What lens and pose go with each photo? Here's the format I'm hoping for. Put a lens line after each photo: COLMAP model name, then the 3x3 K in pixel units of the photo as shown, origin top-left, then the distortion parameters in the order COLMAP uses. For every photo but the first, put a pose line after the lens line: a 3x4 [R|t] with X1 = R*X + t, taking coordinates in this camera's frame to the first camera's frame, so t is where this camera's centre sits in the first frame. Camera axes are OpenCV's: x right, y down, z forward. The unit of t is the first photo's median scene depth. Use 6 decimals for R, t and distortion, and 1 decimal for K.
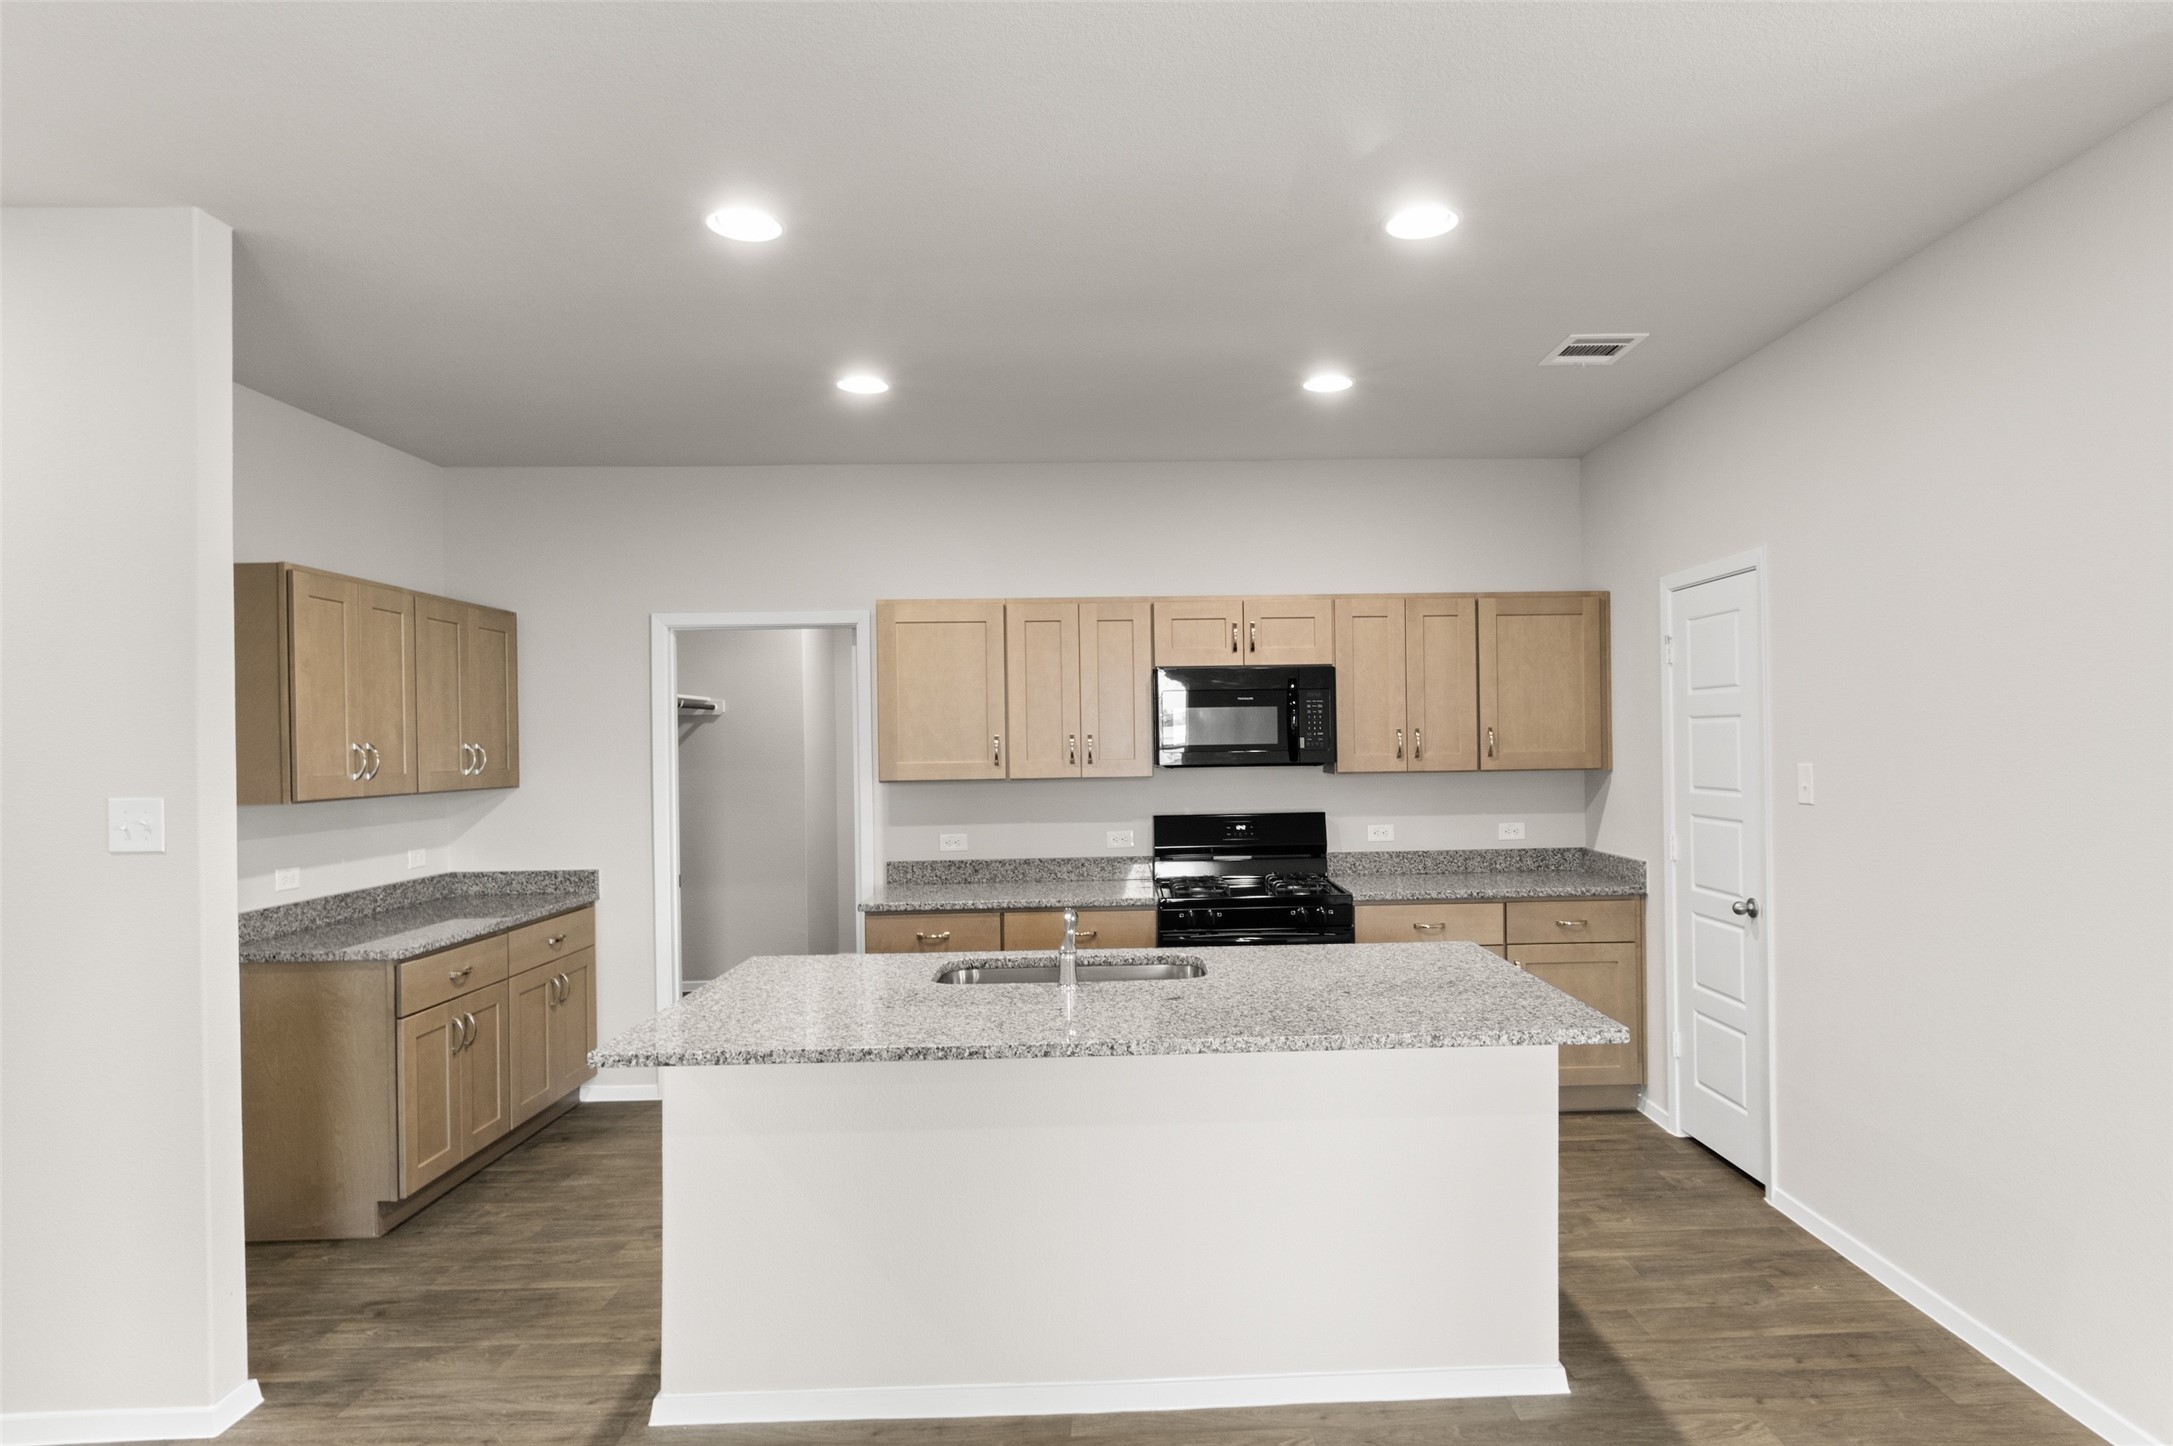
lens RADIAL K [[1215.9, 0, 1164.8], [0, 1215.9, 739.1], [0, 0, 1]] dist [-0.000977, 0.000847]
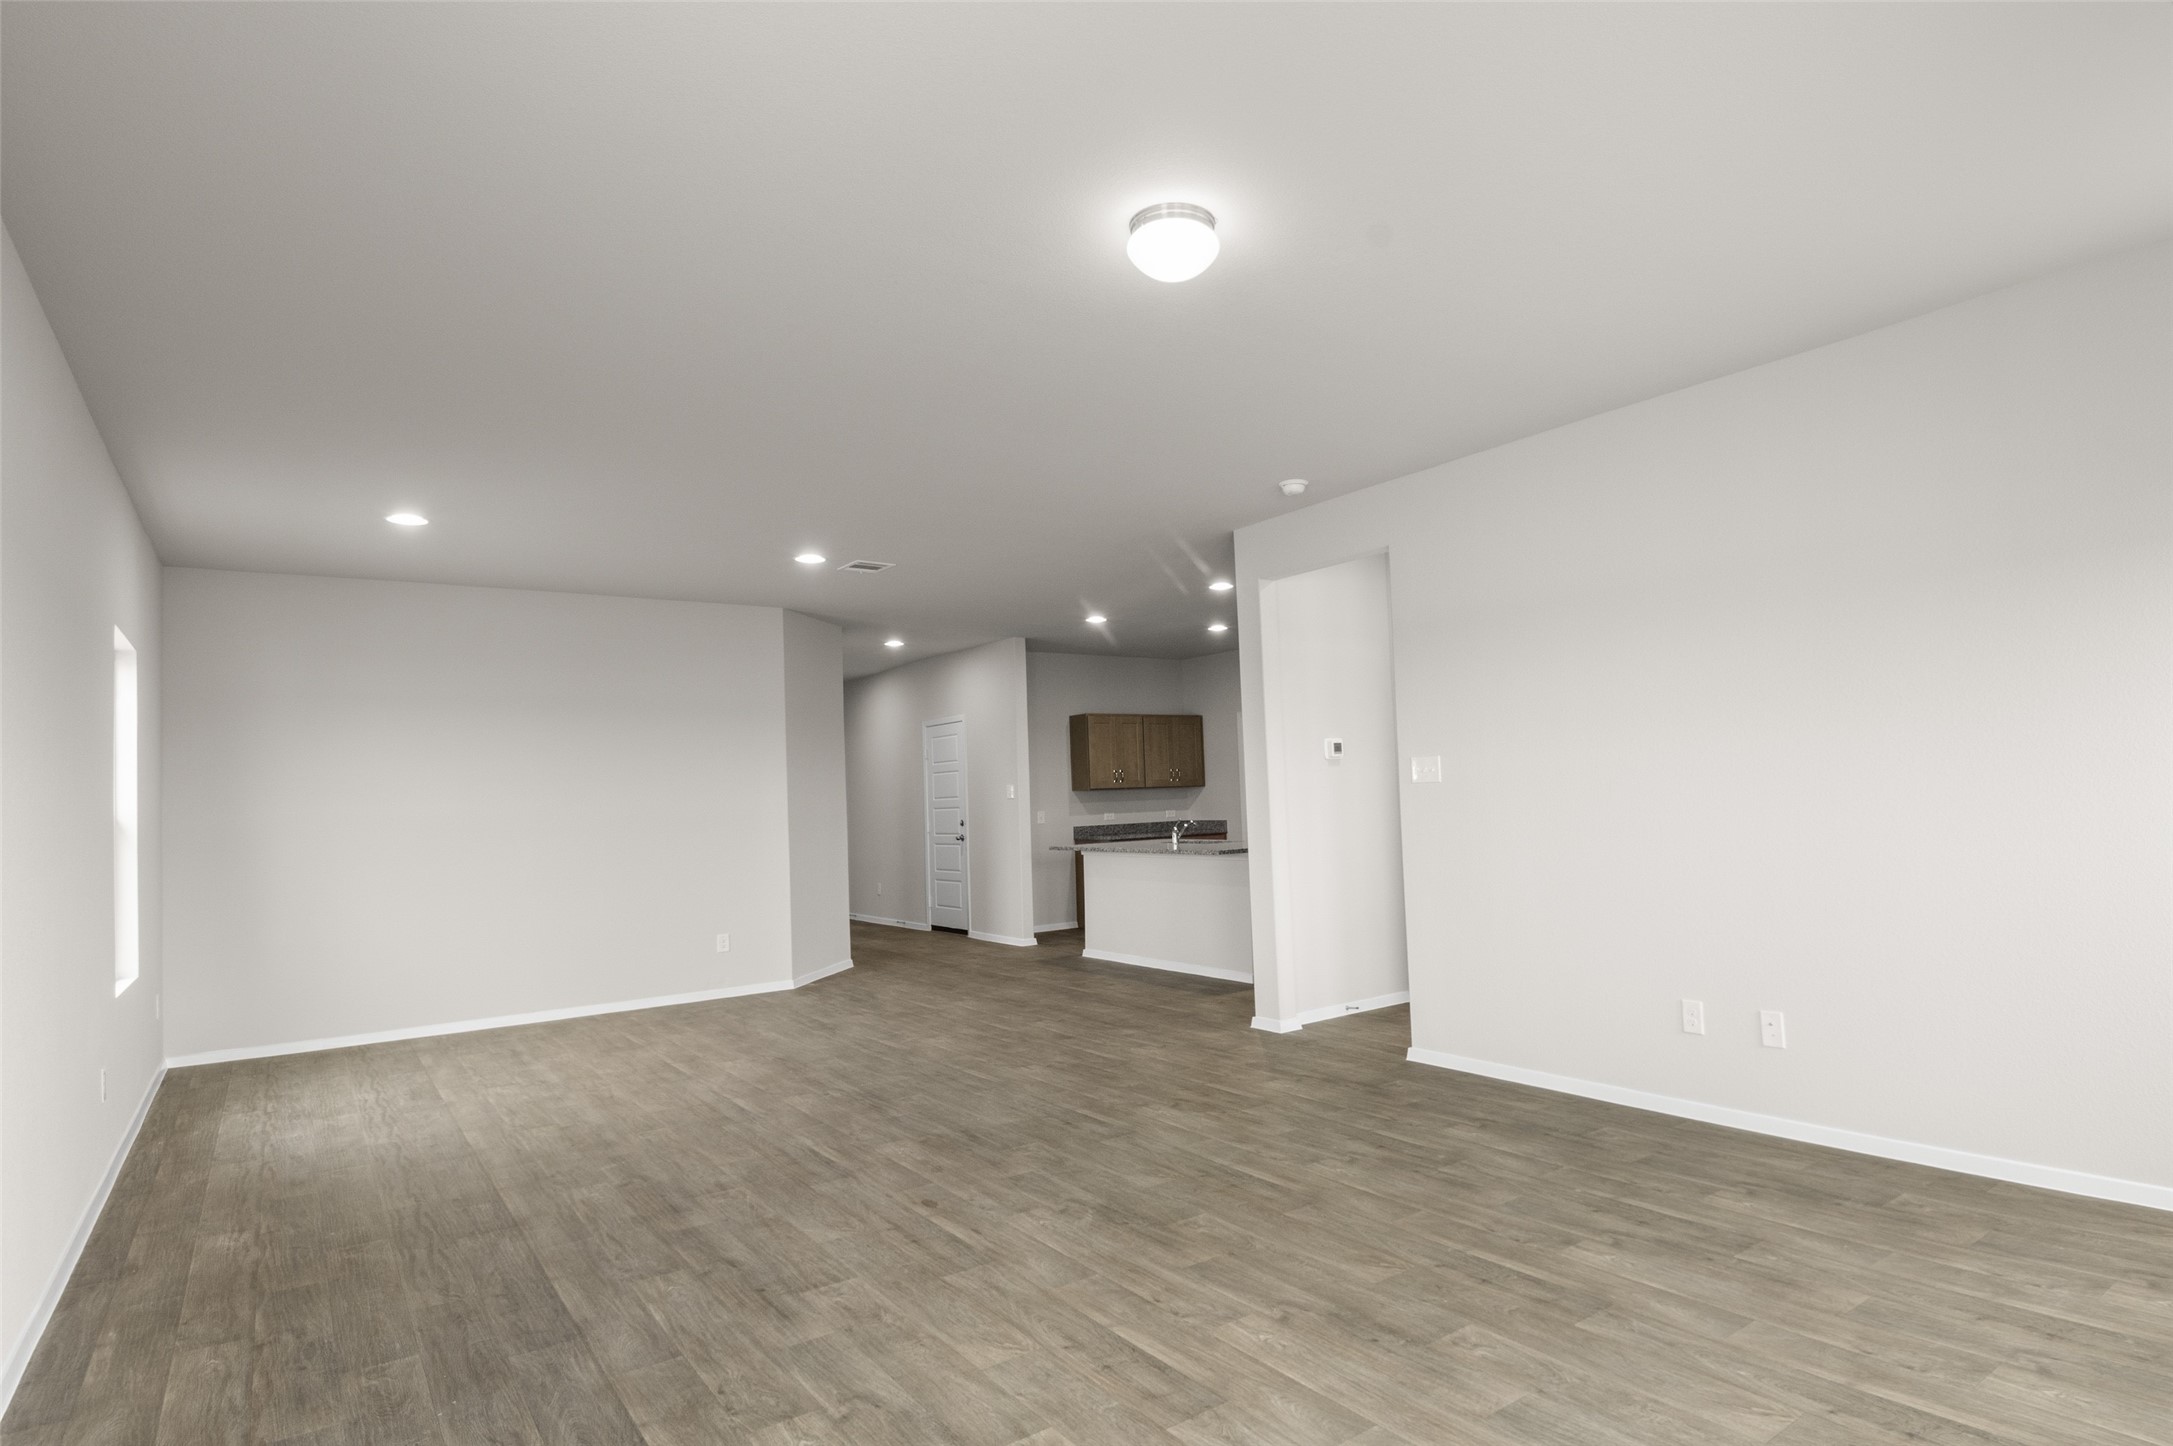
lens RADIAL K [[1156.8, 0, 1154.2], [0, 1156.8, 725.6], [0, 0, 1]] dist [0.017971, -0.030005]
pose [[0.561233, -0.055321, -0.825807, 1.414080], [0.031320, 0.998469, -0.045603, 0.021988], [0.827065, -0.000270, 0.562106, -0.415774]]
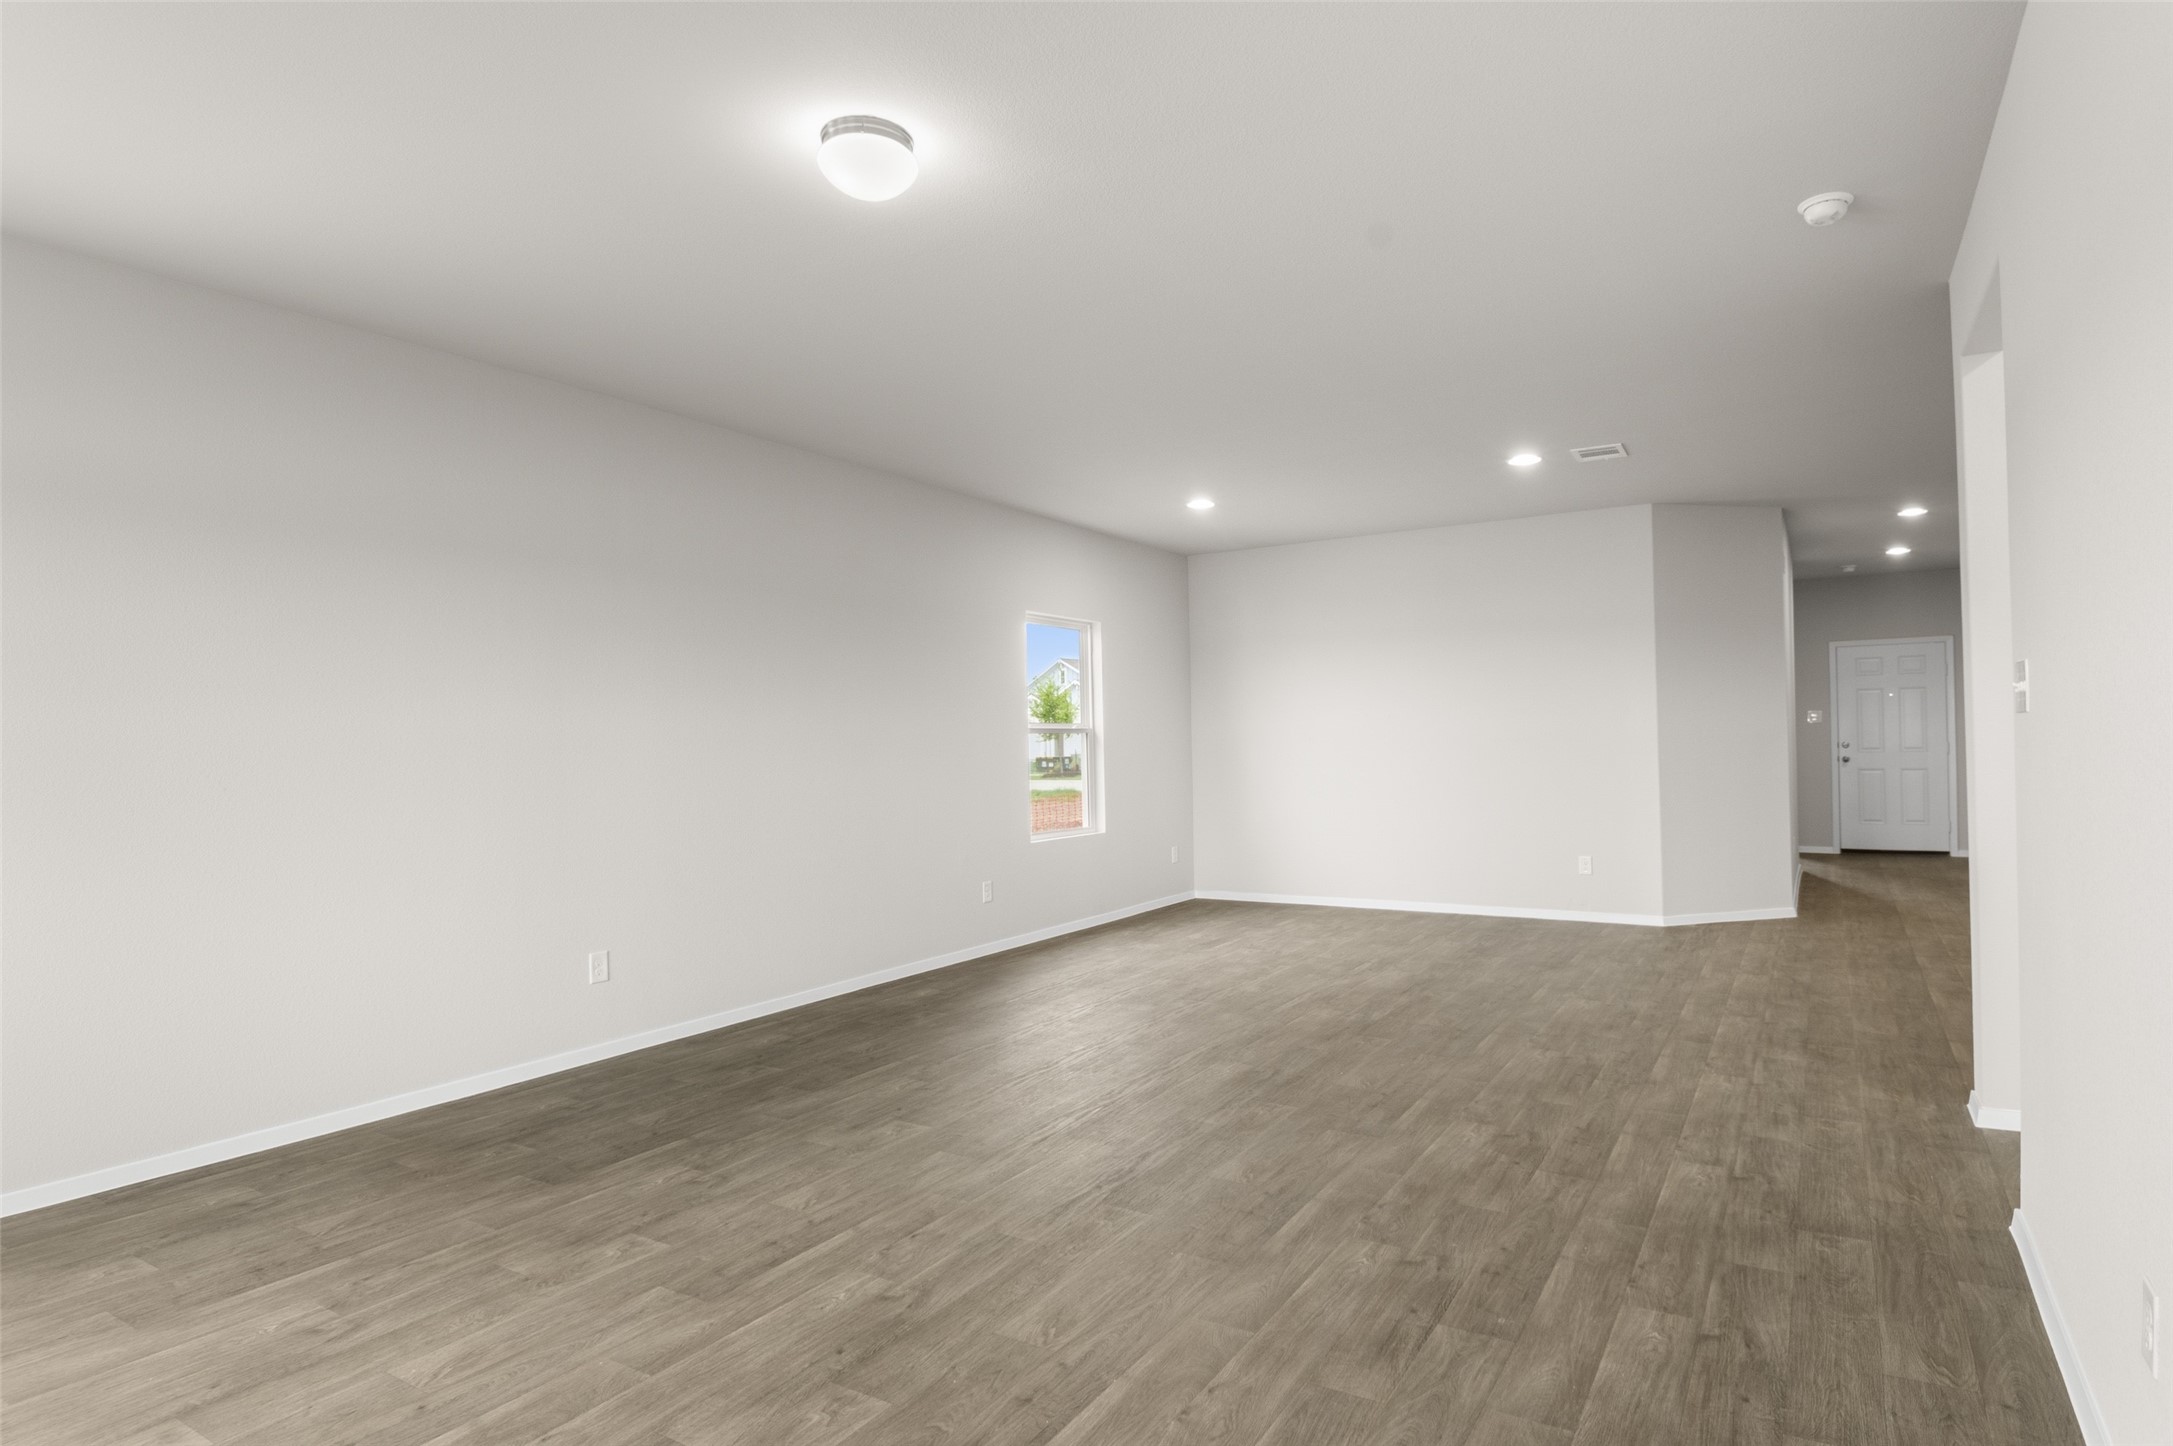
lens RADIAL K [[1156.8, 0, 1136.6], [0, 1156.8, 732.4], [0, 0, 1]] dist [0.017971, -0.030005]
pose [[-0.542595, 0.020303, -0.839749, 1.370611], [0.029489, 0.999552, 0.005112, 0.027842], [0.839477, -0.021990, -0.542950, 0.339446]]
